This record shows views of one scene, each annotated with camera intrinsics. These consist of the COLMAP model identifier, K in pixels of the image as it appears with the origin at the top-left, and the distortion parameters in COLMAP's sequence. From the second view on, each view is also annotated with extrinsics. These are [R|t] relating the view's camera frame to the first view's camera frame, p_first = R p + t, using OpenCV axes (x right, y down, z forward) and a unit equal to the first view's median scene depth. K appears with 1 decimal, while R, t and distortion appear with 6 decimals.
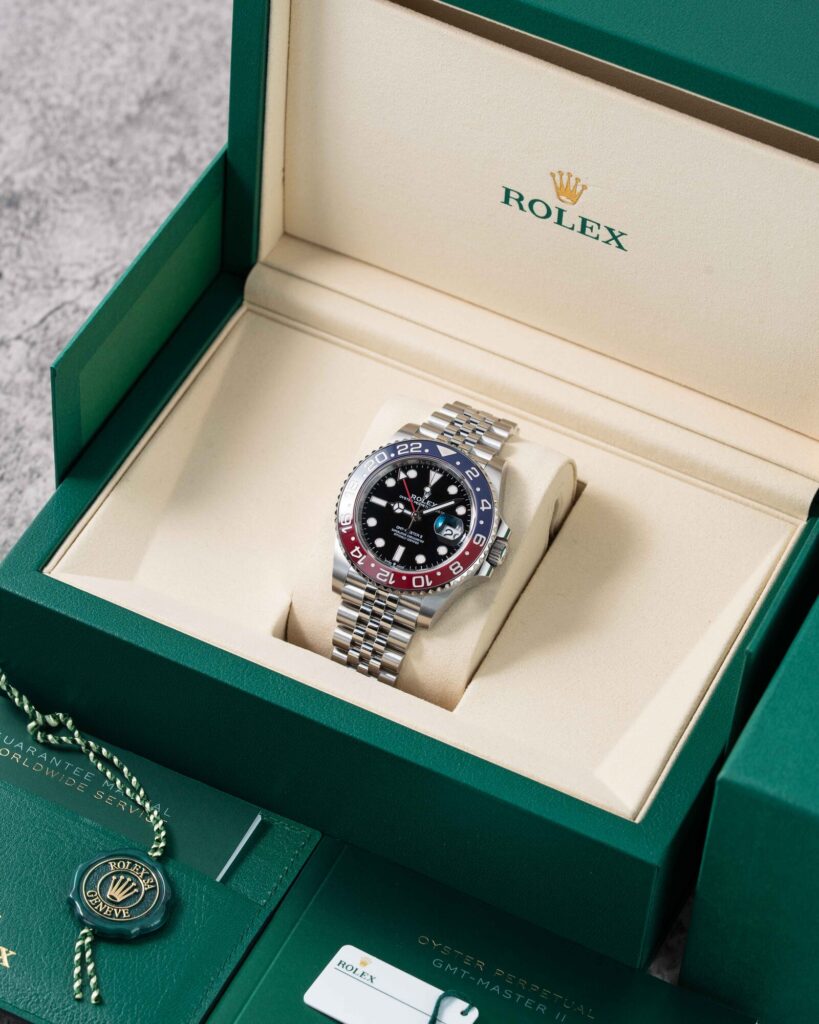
lens RADIAL K [[6572.4, 0, 413.7], [0, 6572.4, 508.6], [0, 0, 1]] dist [1.882625, 0.000000]
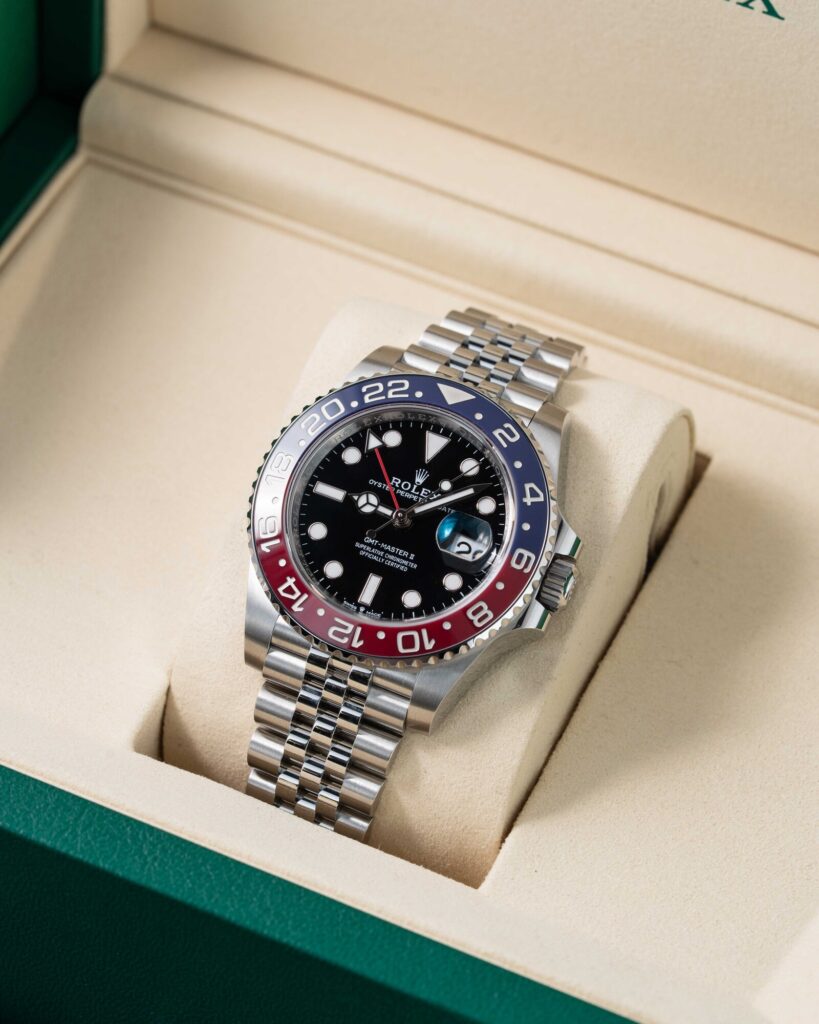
lens RADIAL K [[6572.4, 0, 403.0], [0, 6572.4, 517.4], [0, 0, 1]] dist [1.882625, 0.000000]
pose [[0.999802, -0.019189, 0.005341, -0.002315], [0.019239, 0.999770, -0.009492, 0.006081], [-0.005158, 0.009593, 0.999941, 0.469030]]
